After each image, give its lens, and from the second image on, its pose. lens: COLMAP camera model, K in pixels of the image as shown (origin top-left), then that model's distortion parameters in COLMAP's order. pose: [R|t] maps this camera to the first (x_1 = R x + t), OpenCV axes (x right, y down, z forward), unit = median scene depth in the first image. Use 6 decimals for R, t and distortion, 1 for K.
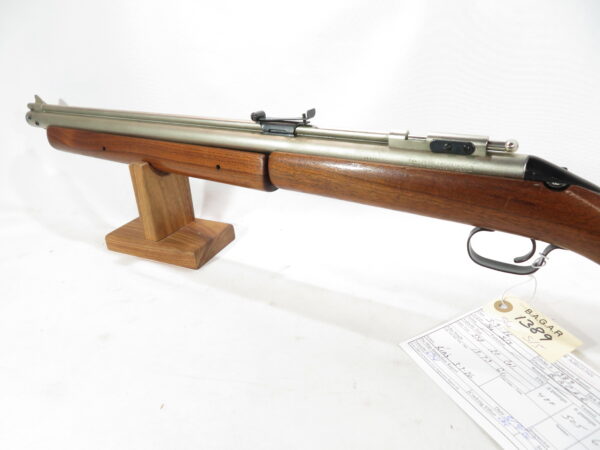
lens RADIAL K [[427.8, 0, 300.0], [0, 427.8, 225.0], [0, 0, 1]] dist [-0.002442, -0.000506]
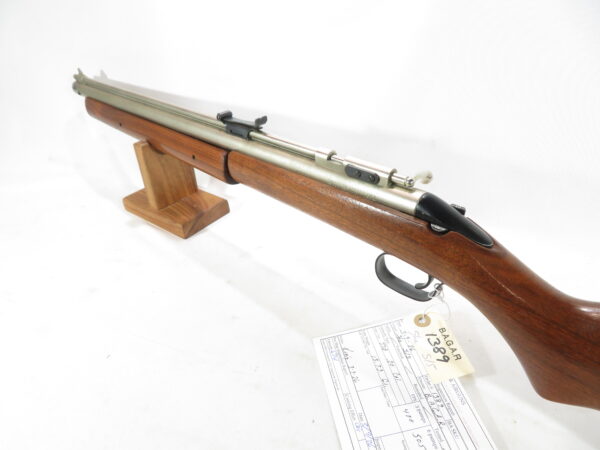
lens RADIAL K [[427.8, 0, 300.0], [0, 427.8, 225.0], [0, 0, 1]] dist [-0.002442, -0.000506]
pose [[0.971091, 0.120490, -0.206069, 0.335166], [-0.089929, 0.984319, 0.151753, -0.156199], [0.221123, -0.128834, 0.966699, -0.047208]]
